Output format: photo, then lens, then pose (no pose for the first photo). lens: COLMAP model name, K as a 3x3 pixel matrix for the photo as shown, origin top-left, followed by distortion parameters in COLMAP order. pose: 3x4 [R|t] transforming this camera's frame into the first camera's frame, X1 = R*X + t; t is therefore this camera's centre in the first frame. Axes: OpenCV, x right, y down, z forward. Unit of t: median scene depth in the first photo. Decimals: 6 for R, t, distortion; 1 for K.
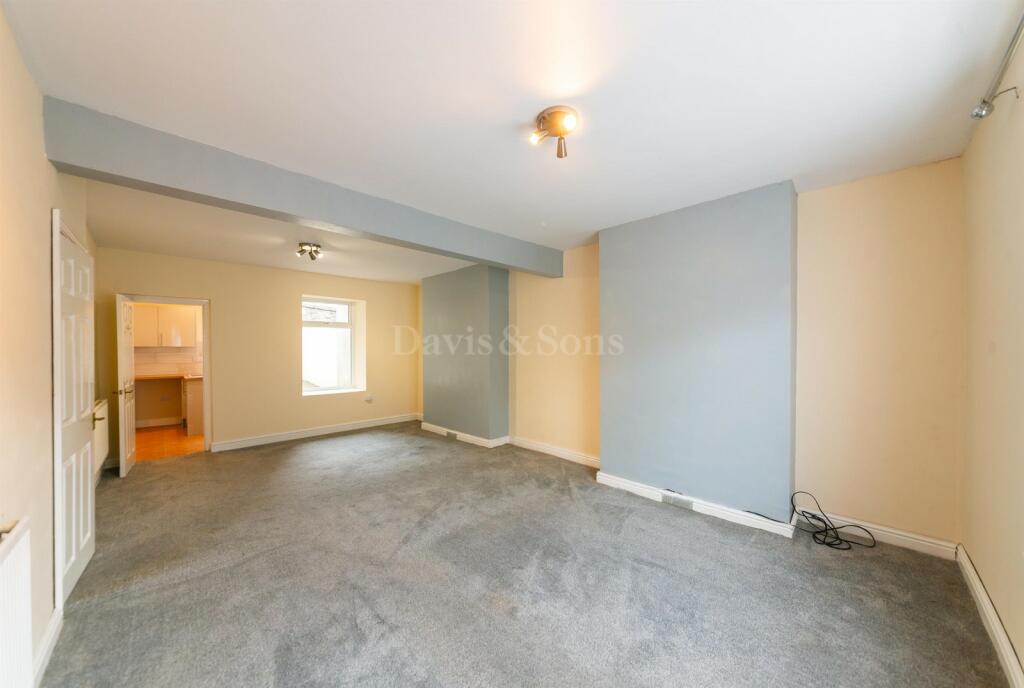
lens RADIAL K [[354.7, 0, 512.0], [0, 354.7, 344.0], [0, 0, 1]] dist [0.000281, 0.000064]
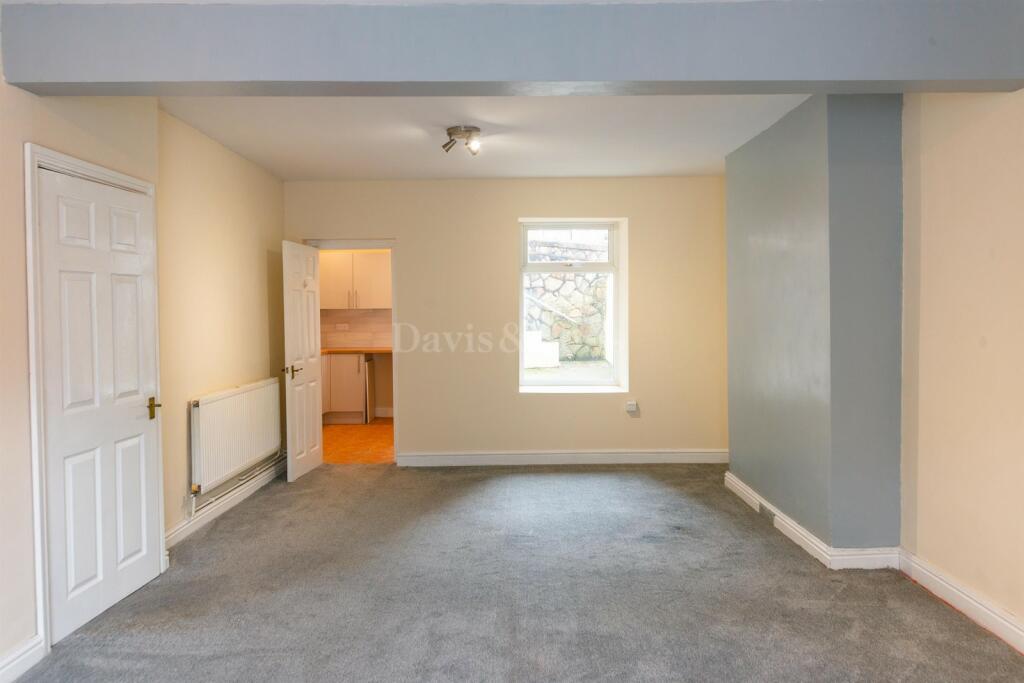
lens RADIAL K [[679.9, 0, 514.0], [0, 679.9, 315.1], [0, 0, 1]] dist [0.040759, -0.042520]
pose [[0.717729, 0.002328, -0.696319, 0.221113], [0.013718, 0.999753, 0.017482, -0.000660], [0.696187, -0.022100, 0.717520, 0.242822]]
